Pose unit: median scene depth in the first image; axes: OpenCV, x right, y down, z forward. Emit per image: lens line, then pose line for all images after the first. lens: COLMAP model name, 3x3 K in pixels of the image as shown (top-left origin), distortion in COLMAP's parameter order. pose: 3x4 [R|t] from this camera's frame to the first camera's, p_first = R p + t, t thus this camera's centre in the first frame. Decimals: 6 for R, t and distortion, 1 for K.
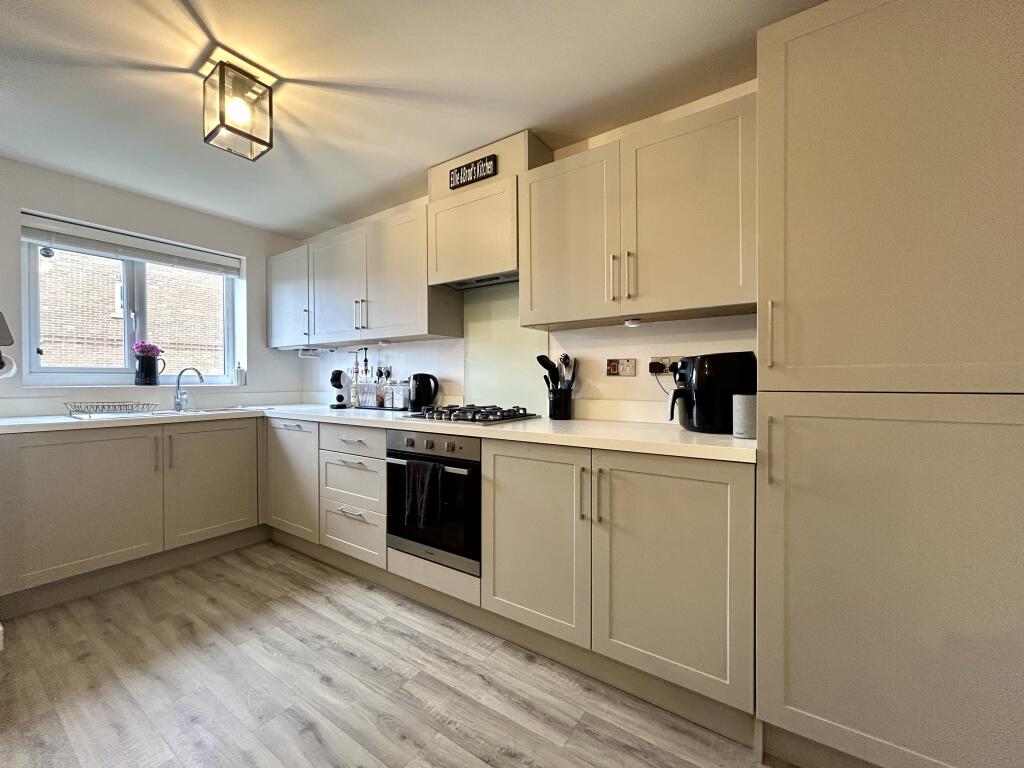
lens RADIAL K [[414.8, 0, 510.4], [0, 414.8, 382.6], [0, 0, 1]] dist [-0.001541, 0.000173]
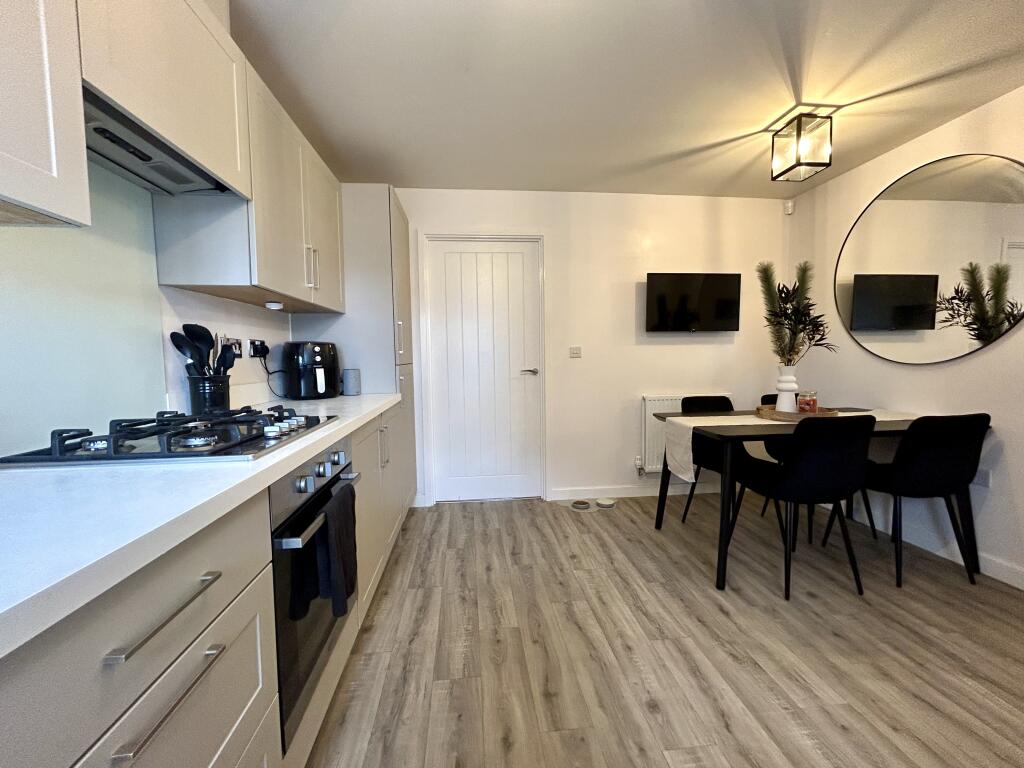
lens RADIAL K [[414.8, 0, 510.4], [0, 414.8, 382.6], [0, 0, 1]] dist [-0.001541, 0.000173]
pose [[-0.644447, -0.039078, 0.763649, -0.894609], [0.019171, 0.997554, 0.067226, -0.013304], [-0.764408, 0.057964, -0.642122, 1.278090]]
